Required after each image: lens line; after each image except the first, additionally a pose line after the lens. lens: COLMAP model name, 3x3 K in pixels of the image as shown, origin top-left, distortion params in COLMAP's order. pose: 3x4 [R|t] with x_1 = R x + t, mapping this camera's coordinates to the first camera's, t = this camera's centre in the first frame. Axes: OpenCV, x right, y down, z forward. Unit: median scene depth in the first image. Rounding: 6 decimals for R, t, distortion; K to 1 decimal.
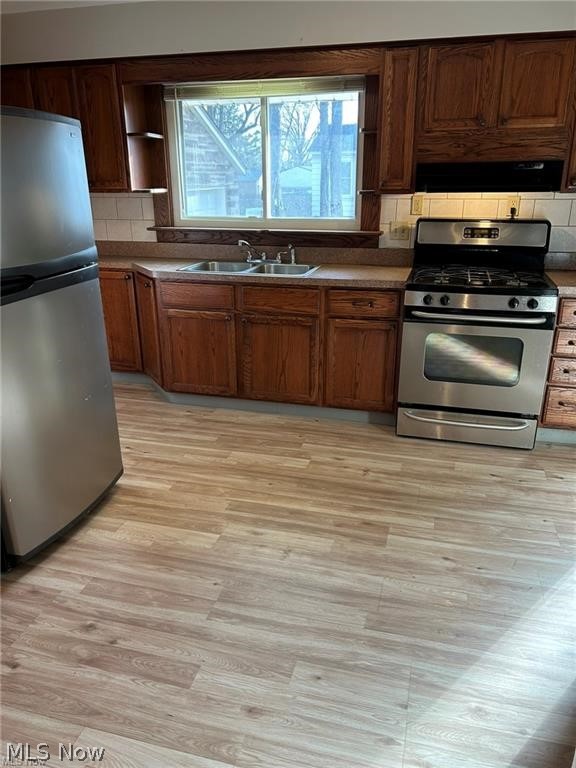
lens RADIAL K [[580.5, 0, 287.0], [0, 580.5, 387.0], [0, 0, 1]] dist [0.052017, -0.046023]
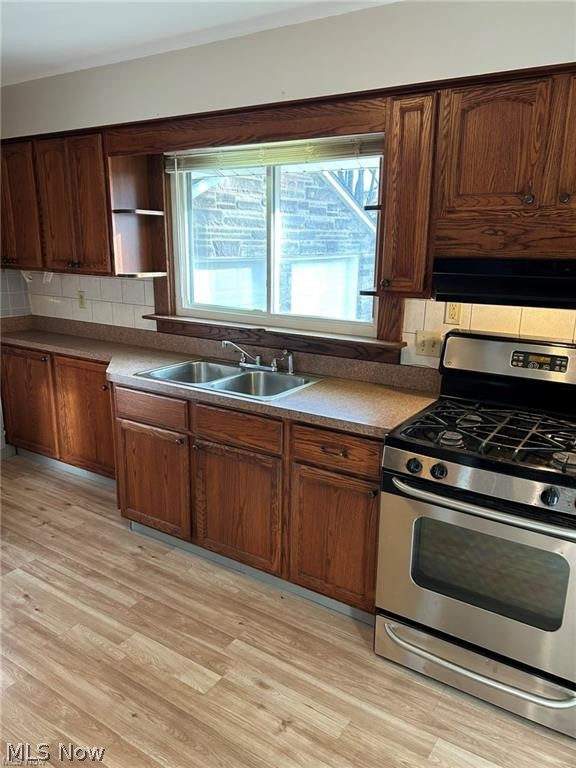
lens RADIAL K [[580.5, 0, 287.6], [0, 580.5, 382.8], [0, 0, 1]] dist [0.052017, -0.046023]
pose [[0.948195, 0.092112, -0.304041, 0.260069], [-0.121661, 0.989368, -0.079682, -0.150905], [0.293469, 0.112544, 0.949321, 0.302079]]
